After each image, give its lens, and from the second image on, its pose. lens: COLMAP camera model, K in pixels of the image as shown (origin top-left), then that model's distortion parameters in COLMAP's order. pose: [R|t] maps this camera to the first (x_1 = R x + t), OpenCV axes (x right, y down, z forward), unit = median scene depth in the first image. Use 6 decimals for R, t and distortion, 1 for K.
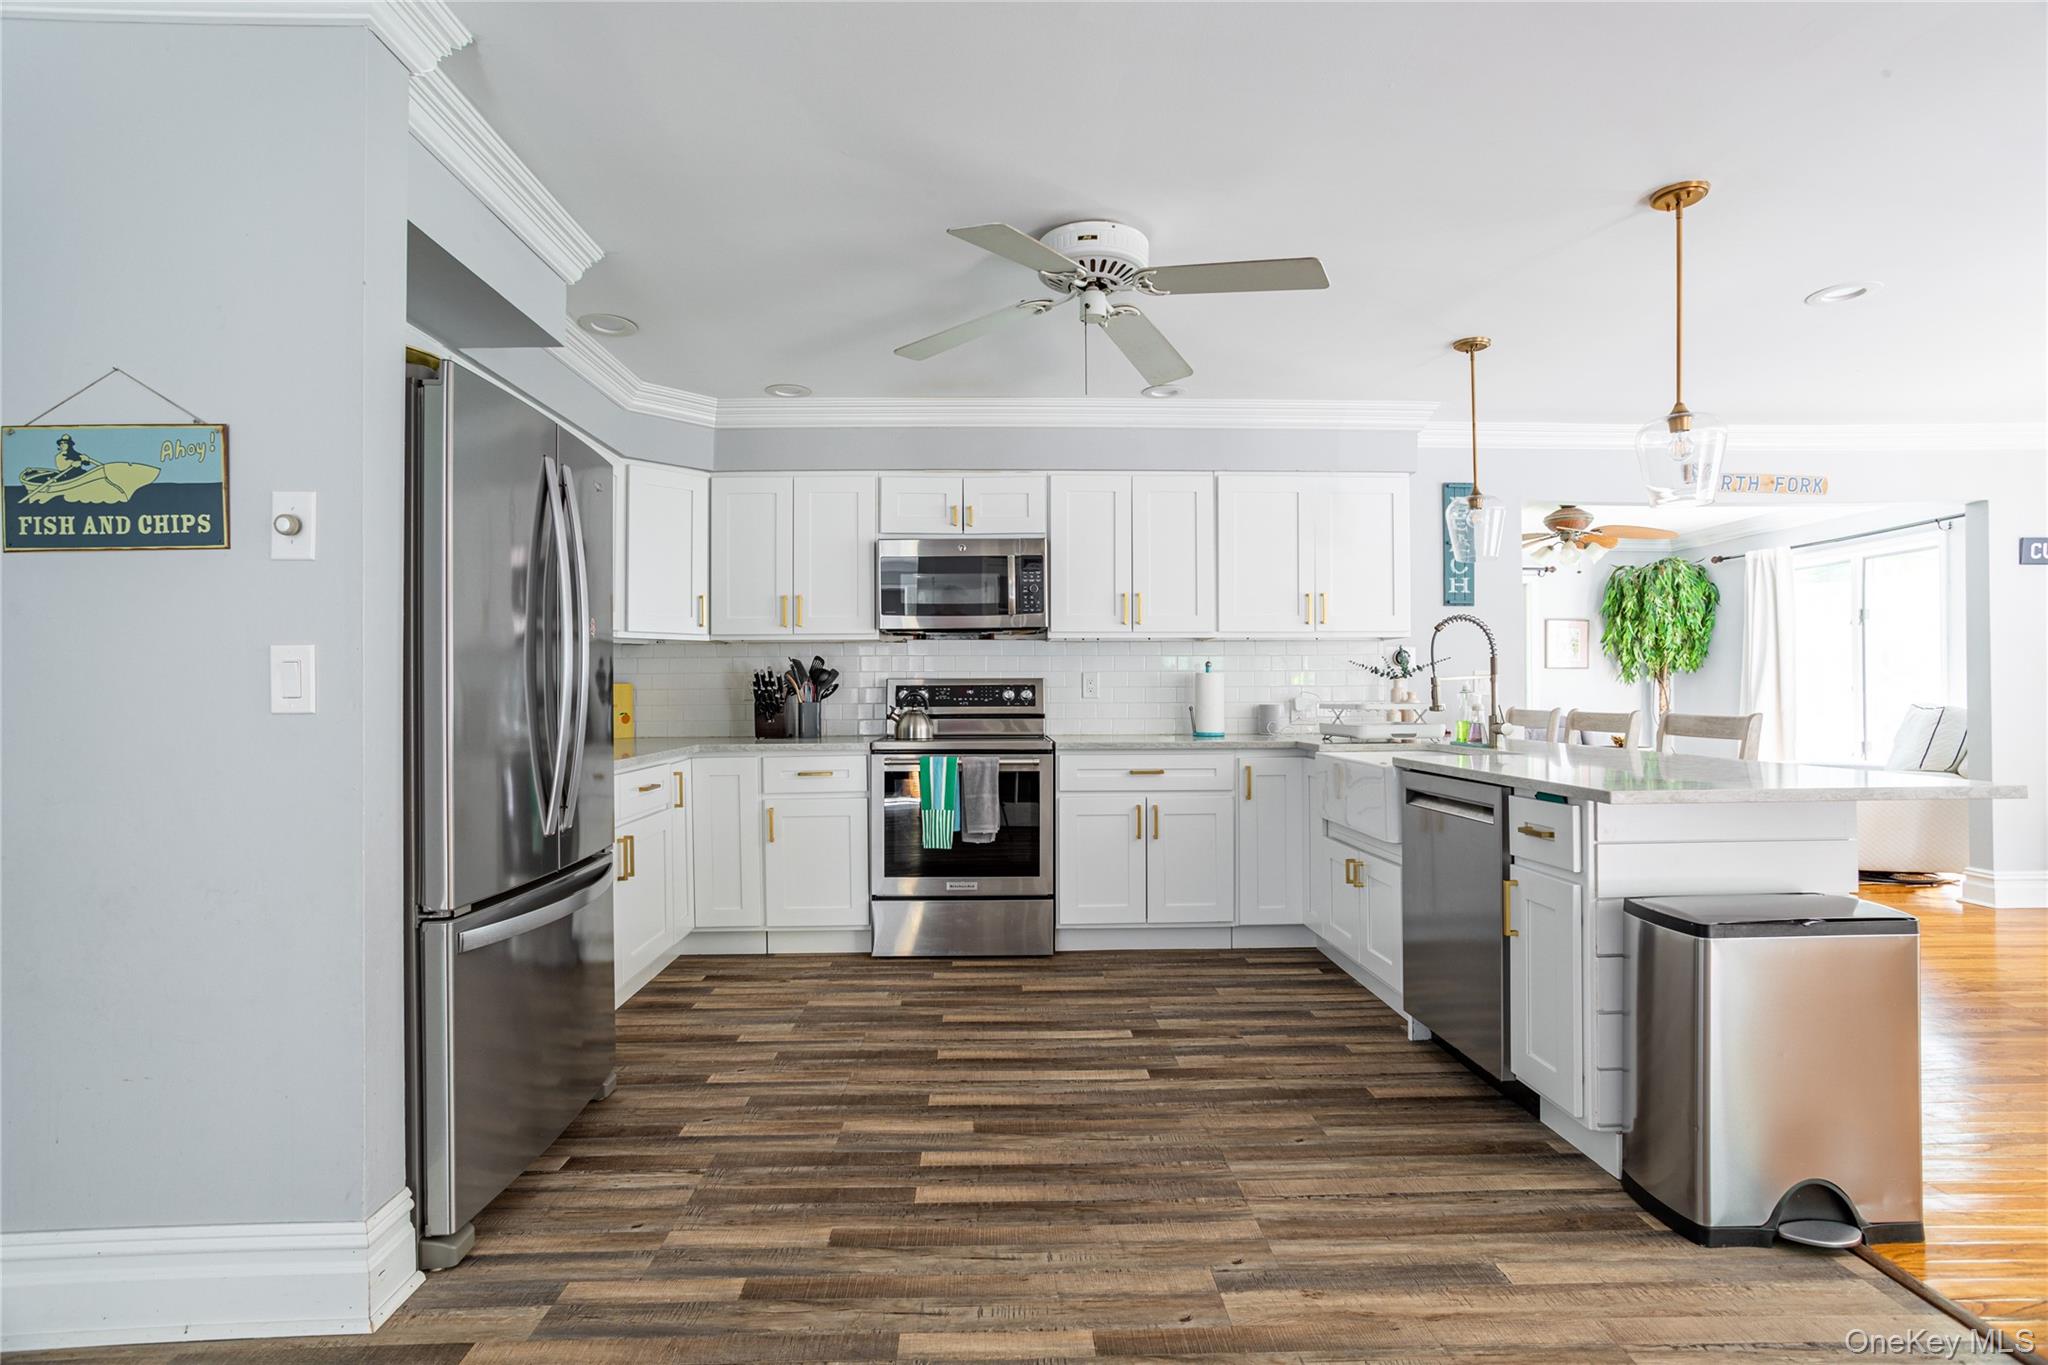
lens RADIAL K [[1019.6, 0, 989.4], [0, 1019.6, 687.1], [0, 0, 1]] dist [-0.046015, 0.017864]
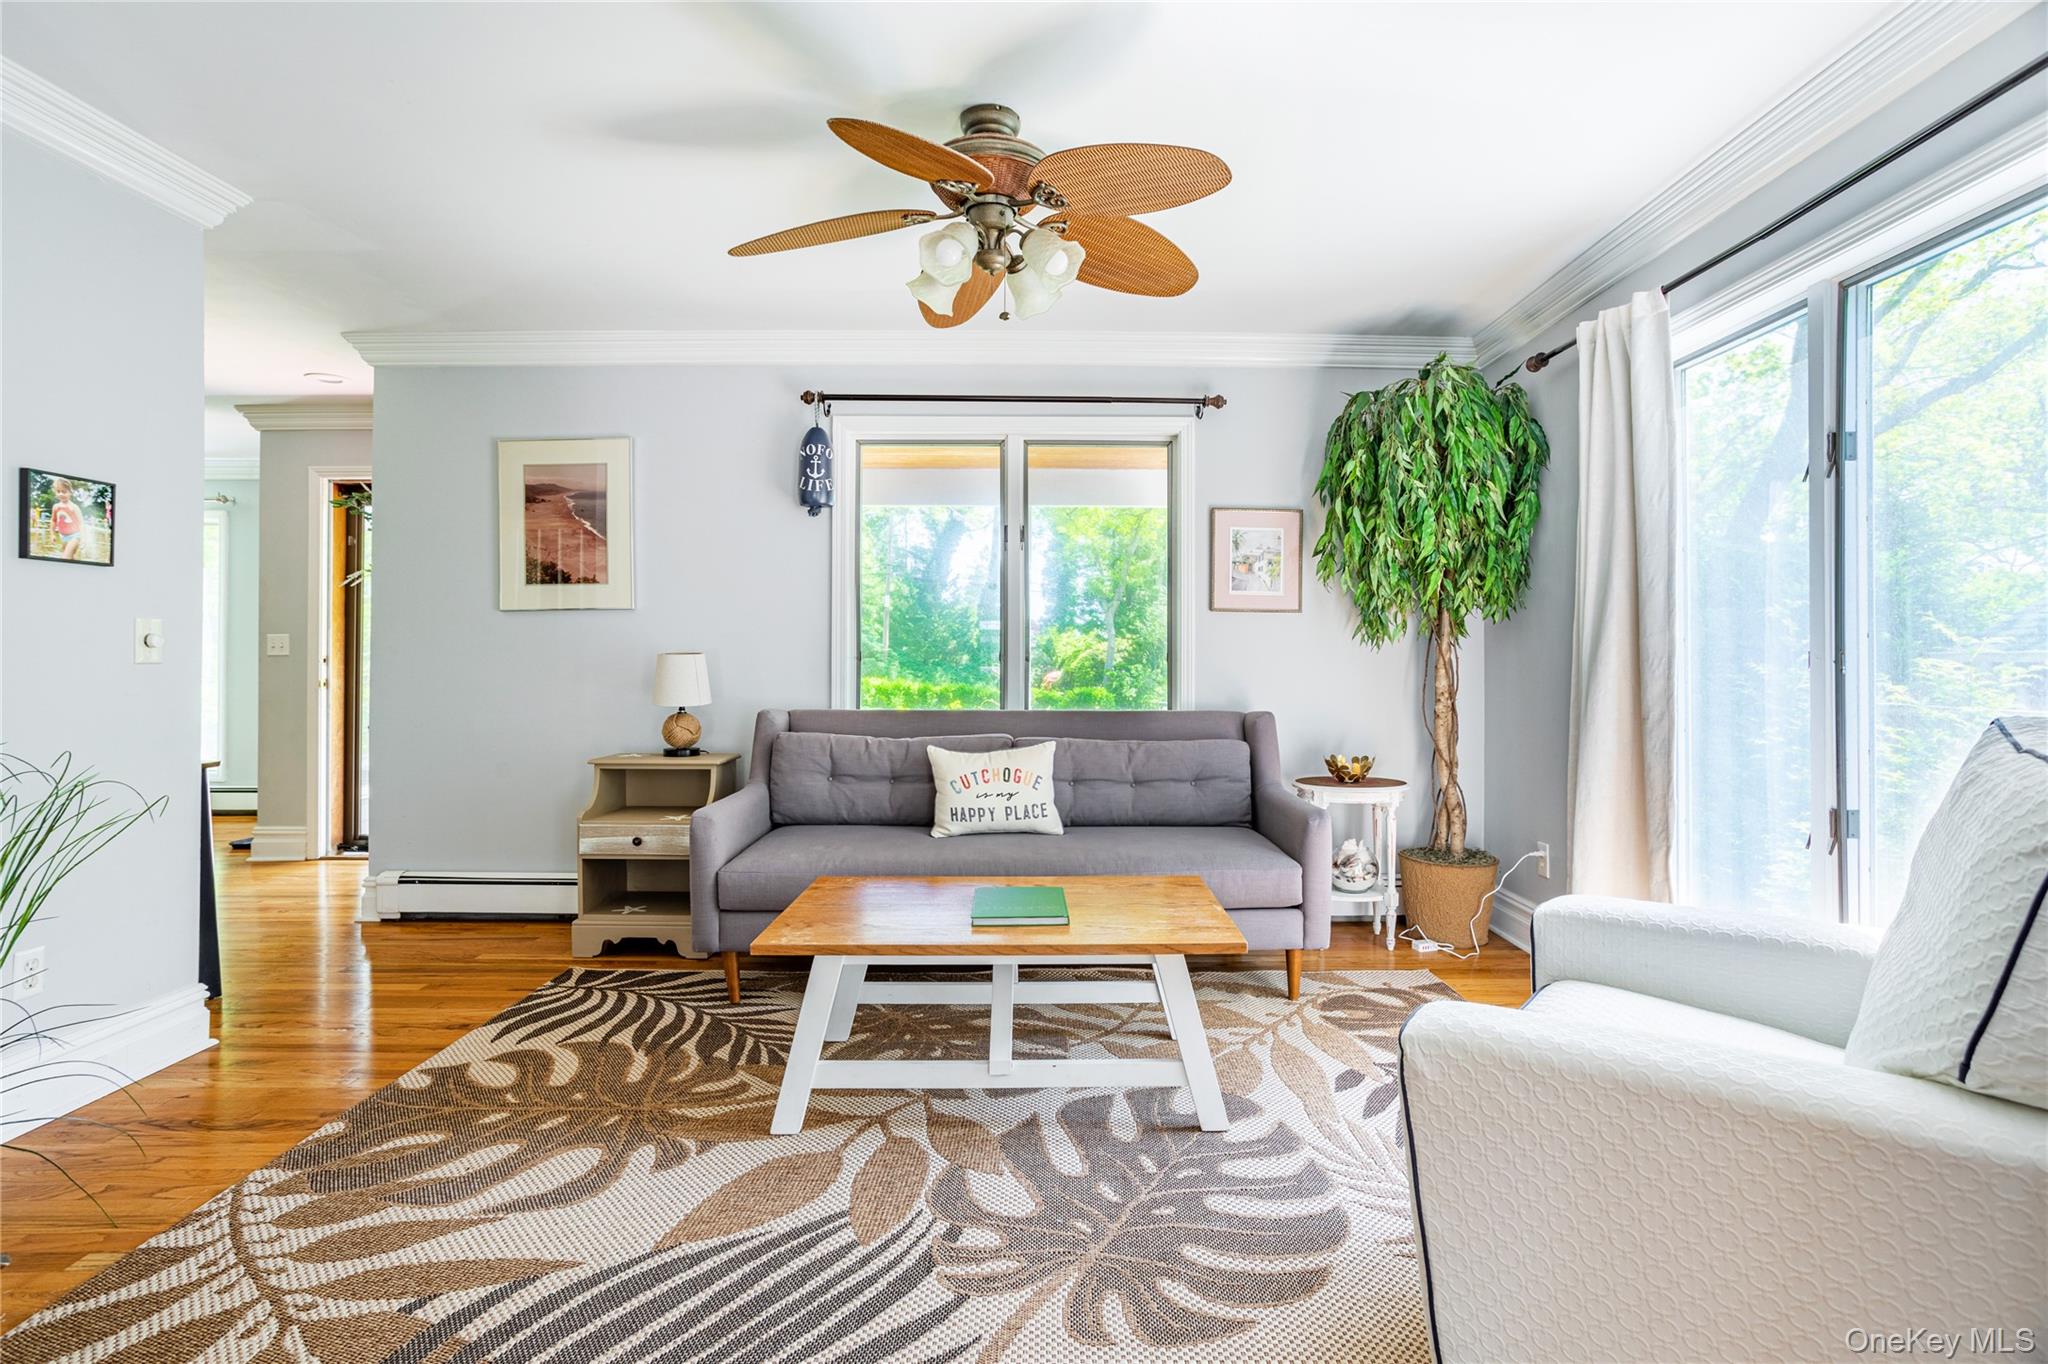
lens RADIAL K [[1019.6, 0, 1060.0], [0, 1019.6, 666.9], [0, 0, 1]] dist [-0.046015, 0.017864]
pose [[0.999977, 0.005549, 0.003817, 0.861620], [-0.005604, 0.999879, 0.014507, 0.002788], [-0.003736, -0.014528, 0.999887, 0.924614]]
